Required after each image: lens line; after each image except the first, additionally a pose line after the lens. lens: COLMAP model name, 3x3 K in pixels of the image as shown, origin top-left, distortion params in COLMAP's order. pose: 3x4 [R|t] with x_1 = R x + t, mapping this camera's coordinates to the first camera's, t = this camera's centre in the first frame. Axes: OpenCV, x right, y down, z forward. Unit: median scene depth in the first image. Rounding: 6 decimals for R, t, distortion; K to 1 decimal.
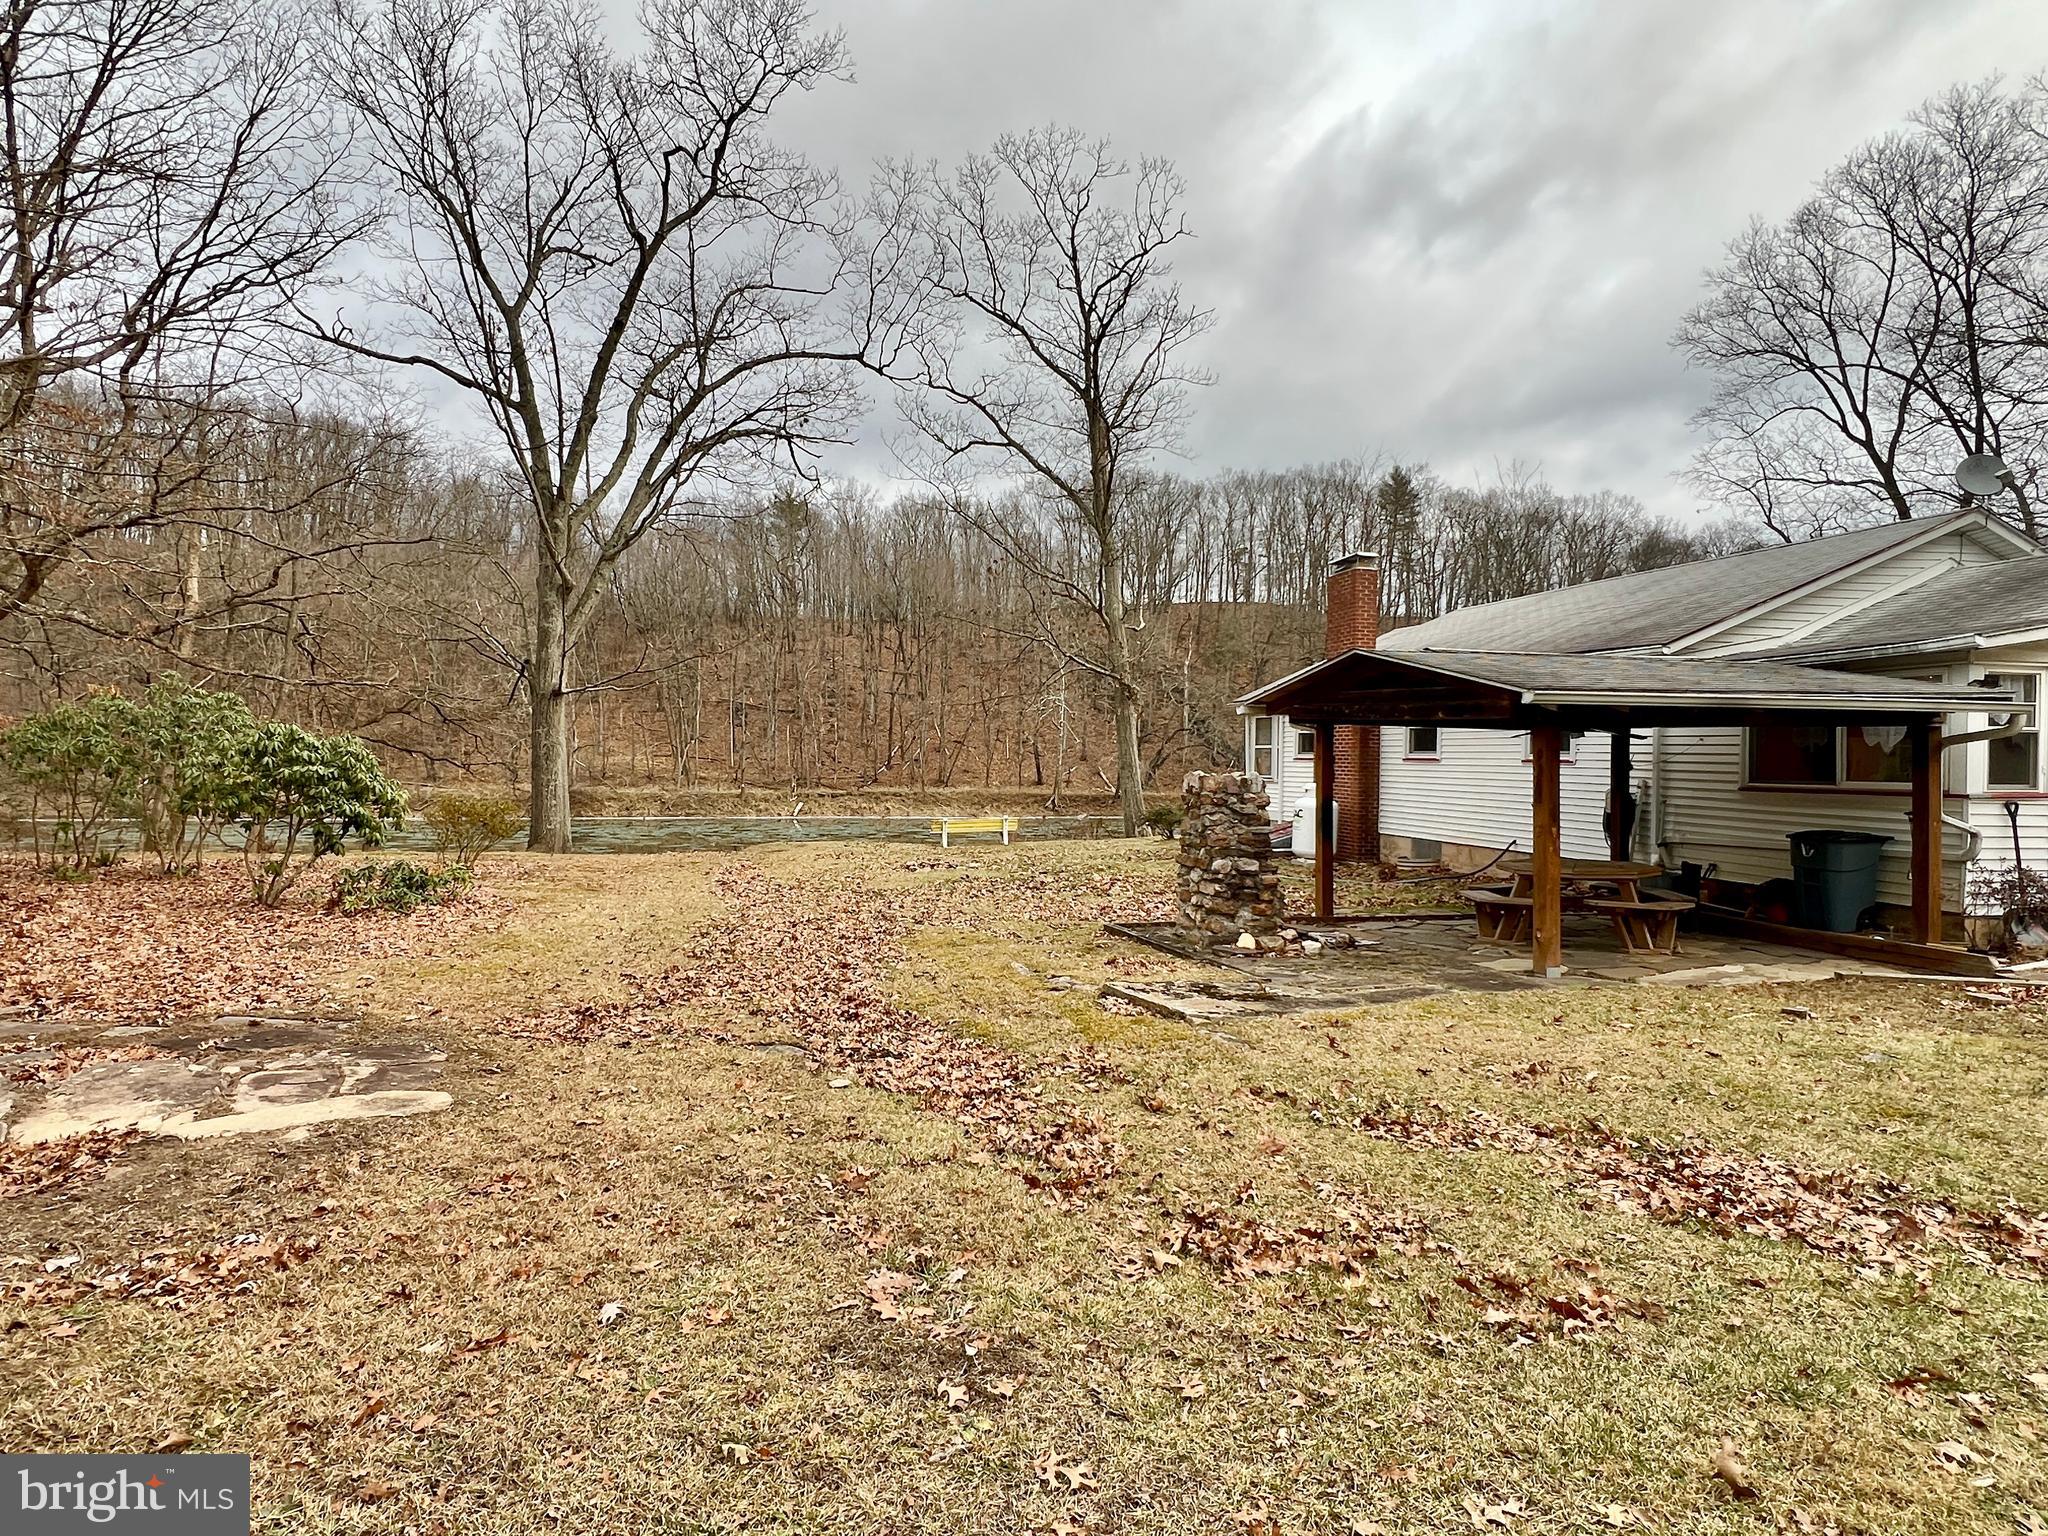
lens RADIAL K [[1094.7, 0, 1019.7], [0, 1094.7, 773.8], [0, 0, 1]] dist [-0.002266, -0.000131]
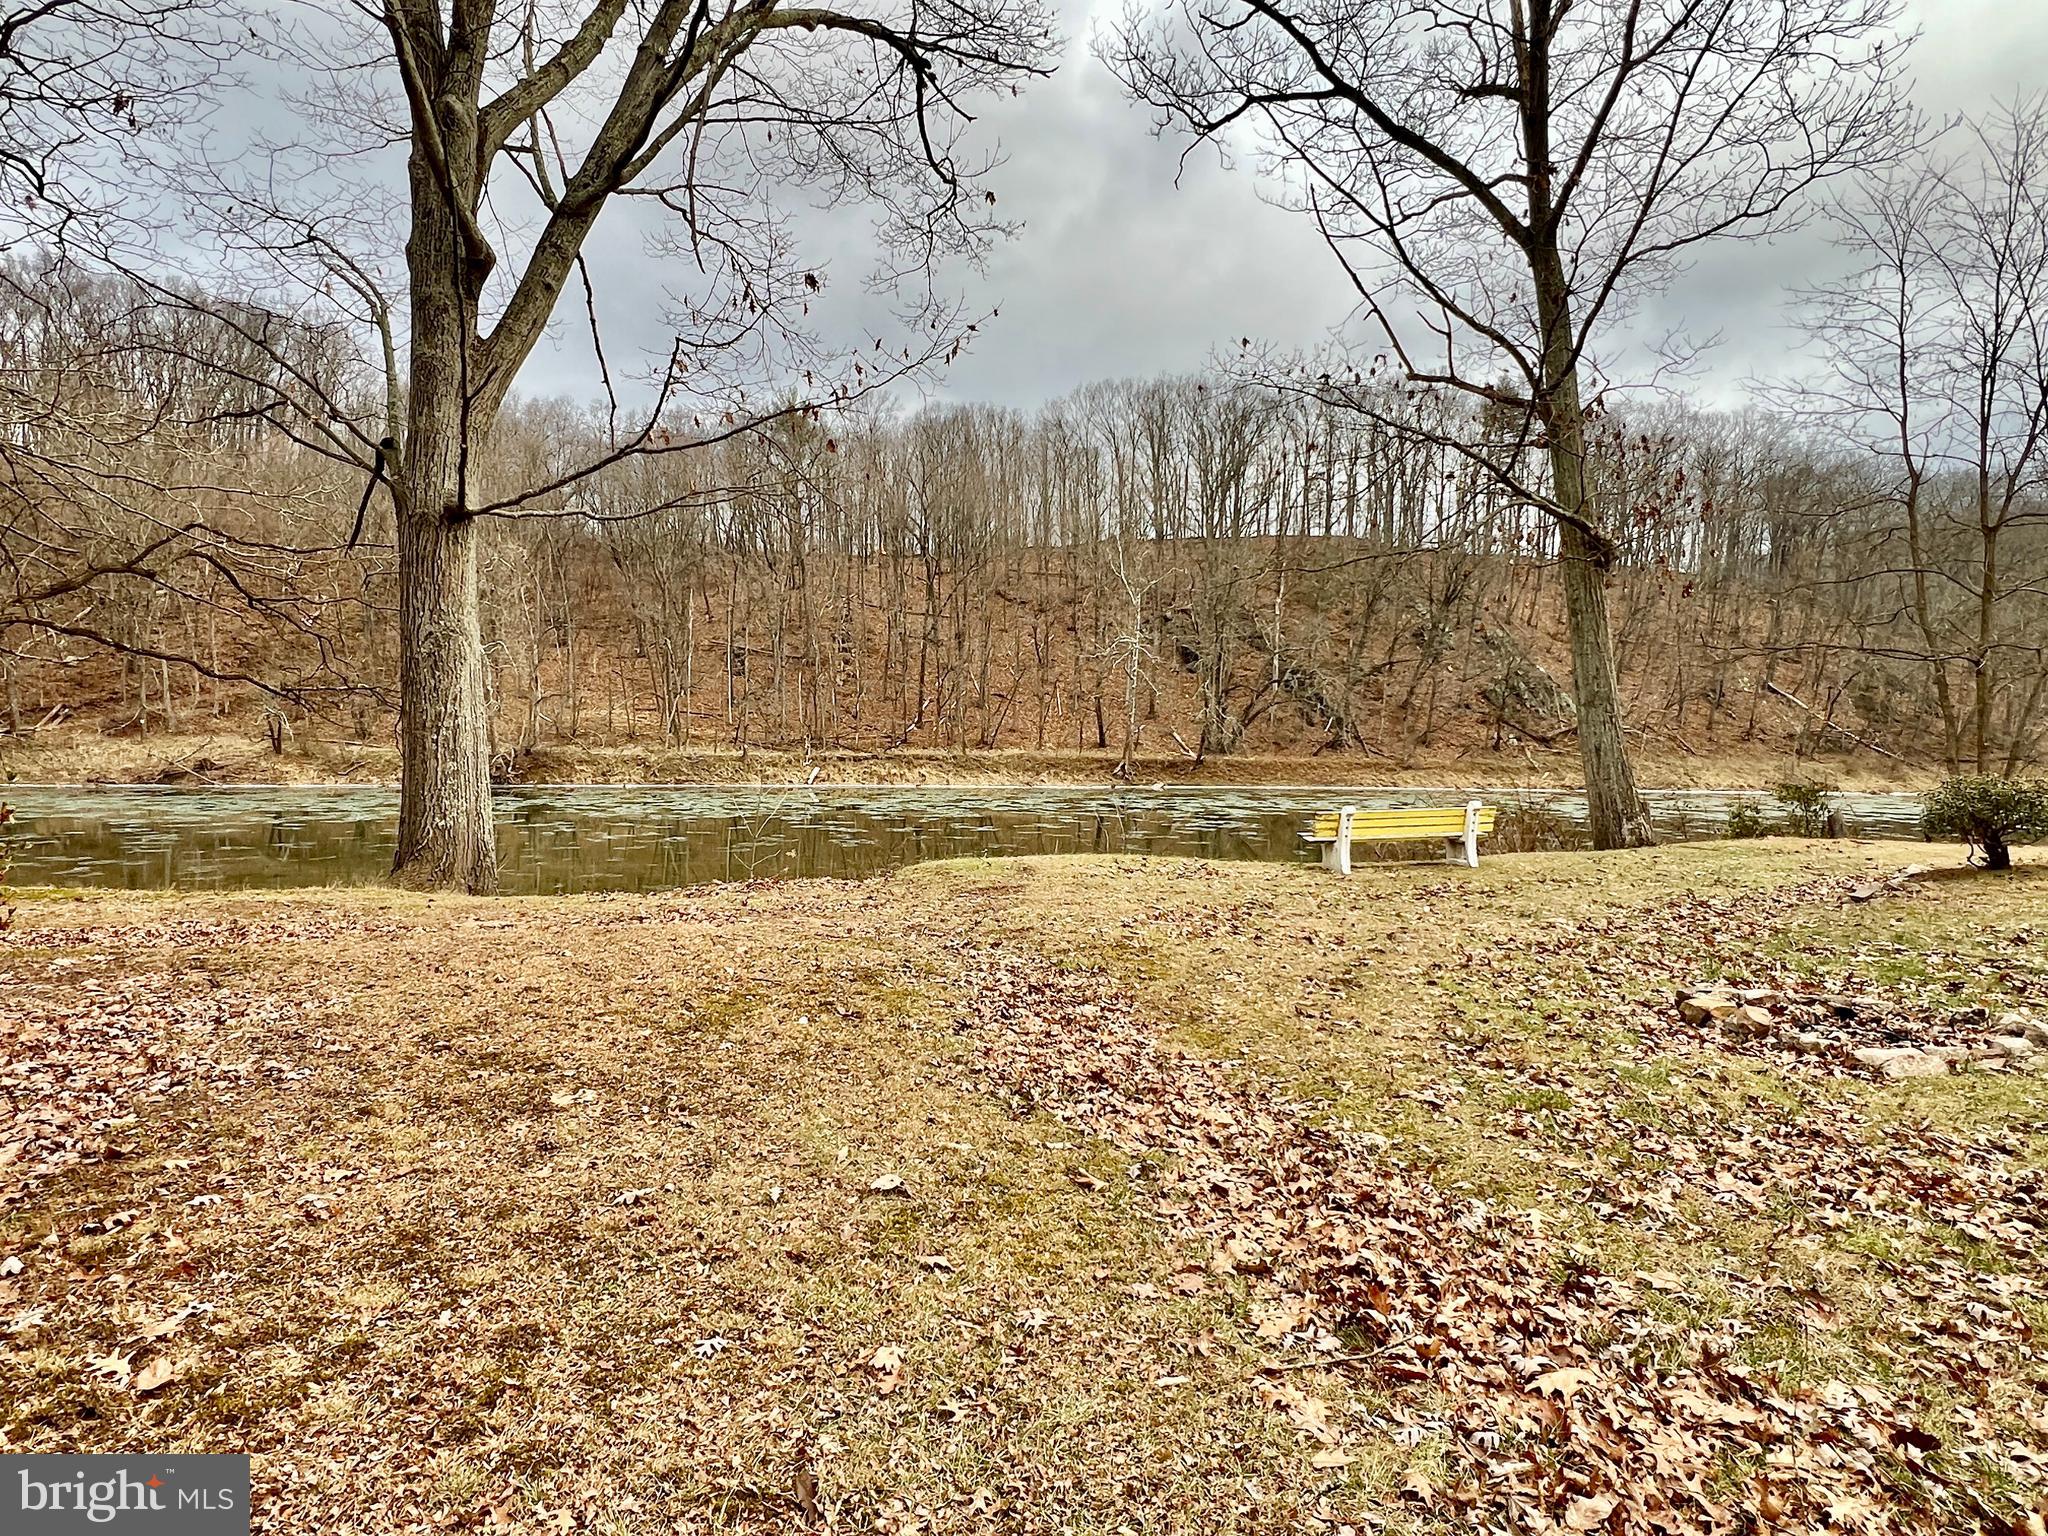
lens RADIAL K [[1168.7, 0, 1018.0], [0, 1168.7, 762.5], [0, 0, 1]] dist [0.002657, -0.000411]
pose [[0.999989, 0.004372, -0.001583, -0.046091], [-0.004337, 0.999764, 0.021288, 0.003239], [0.001676, -0.021280, 0.999772, 0.123862]]
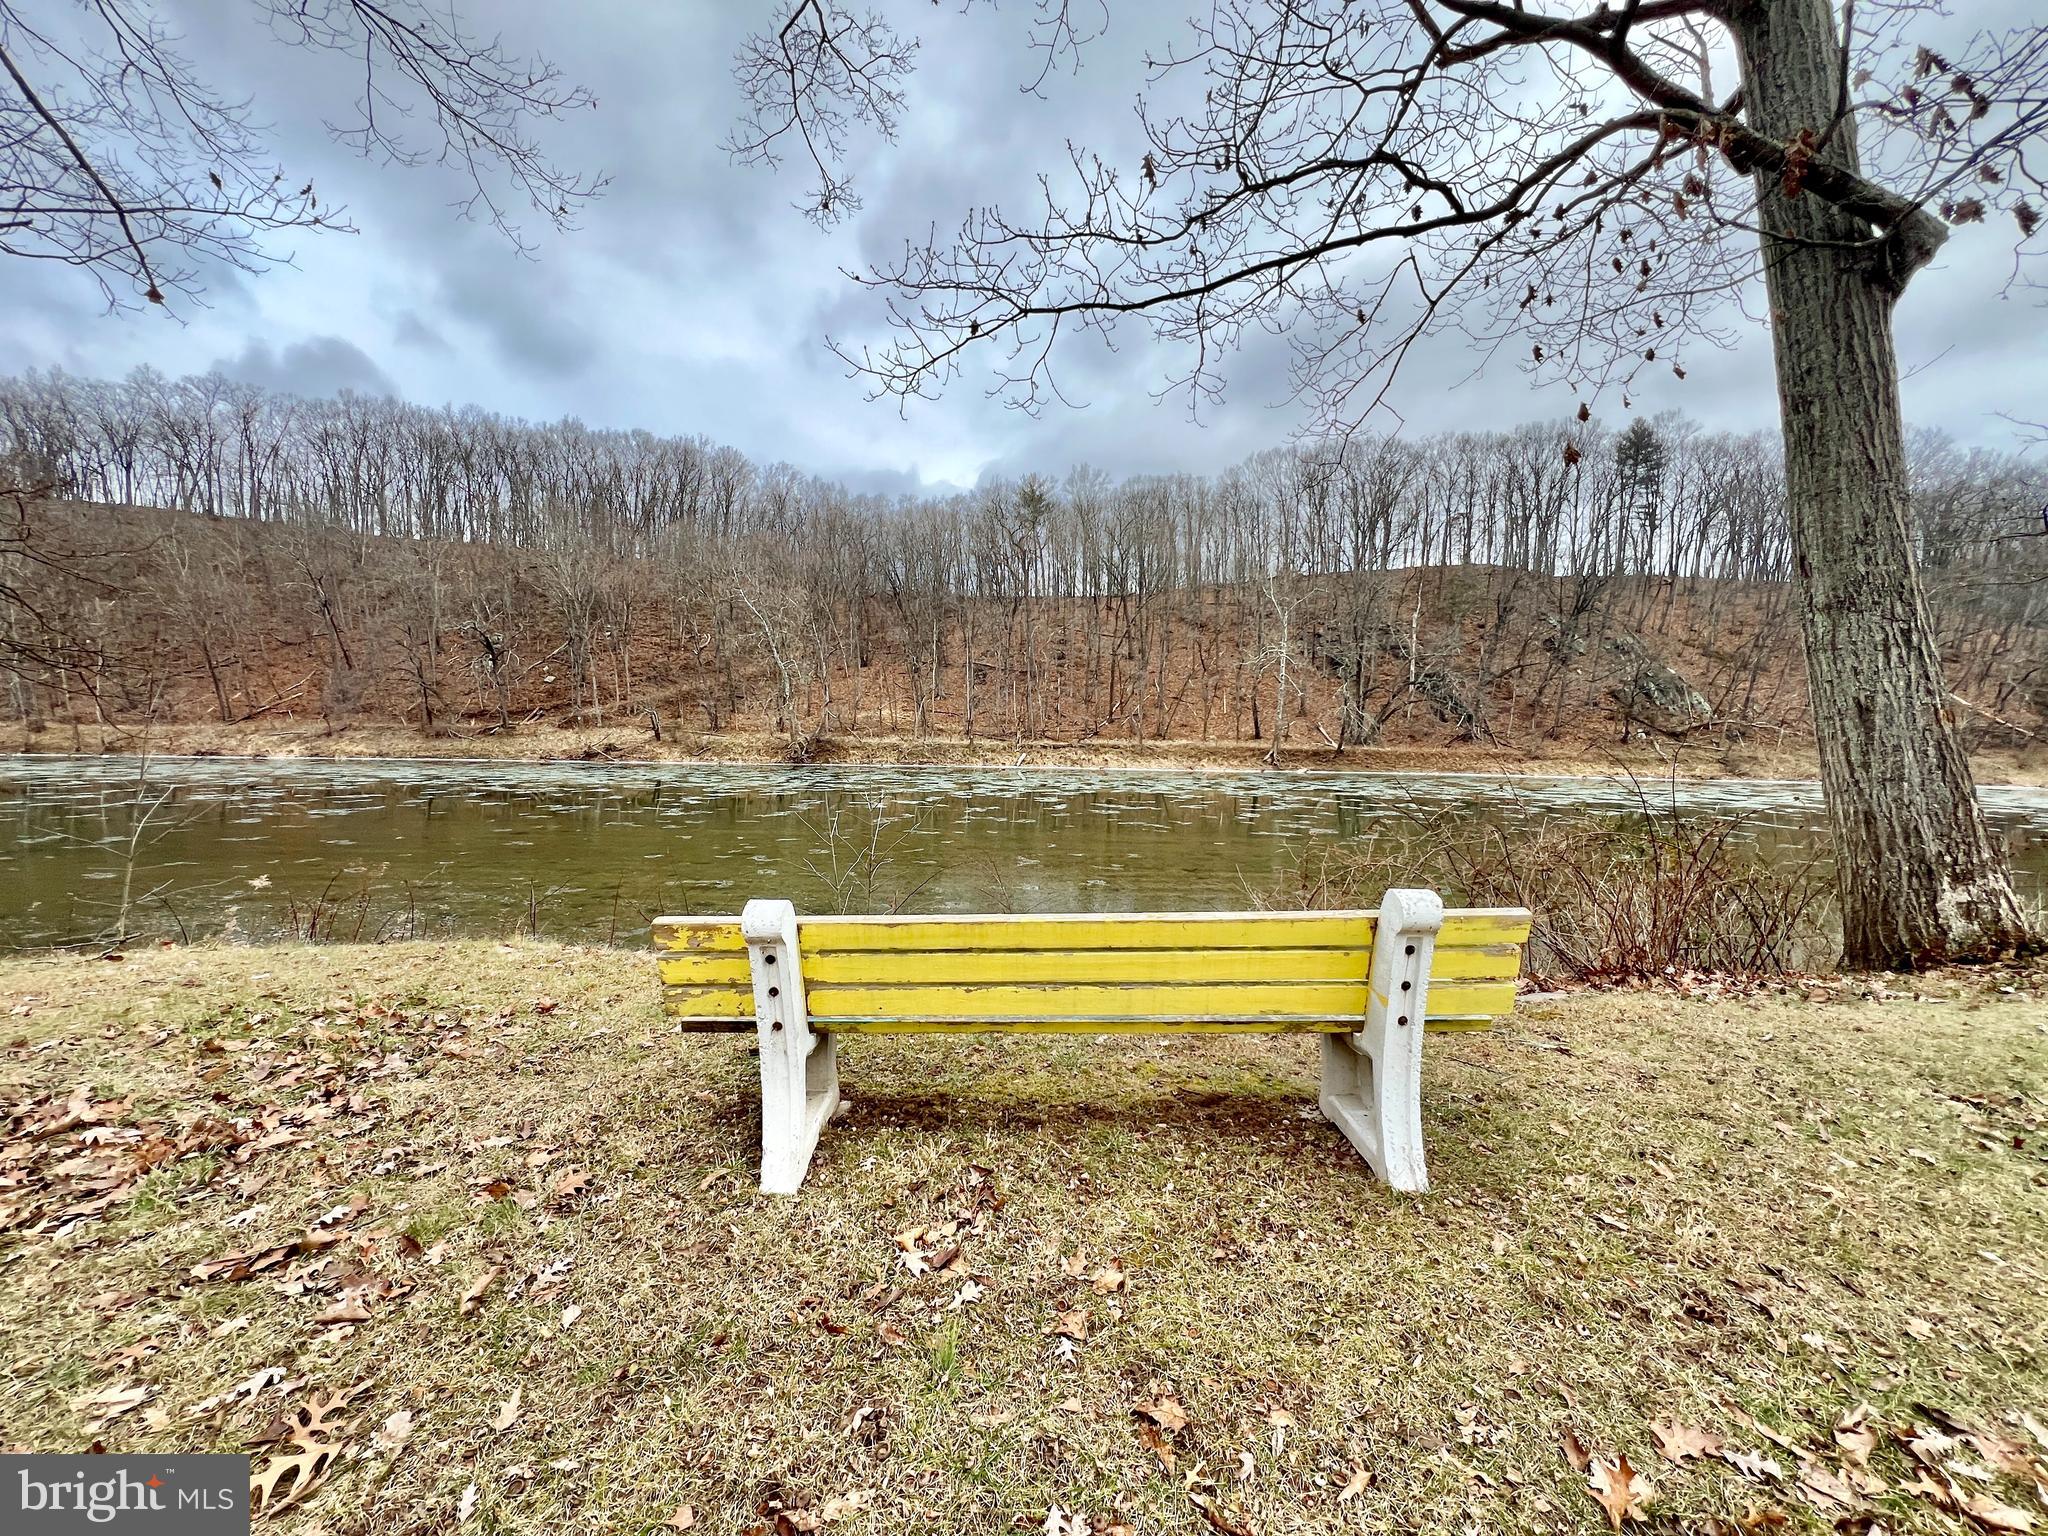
lens RADIAL K [[816.3, 0, 1017.0], [0, 816.3, 766.4], [0, 0, 1]] dist [-0.004217, 0.000189]
pose [[0.967452, 0.016909, -0.252490, -0.006213], [-0.006672, 0.999123, 0.041347, 0.005984], [0.252967, -0.038316, 0.966716, 0.217687]]
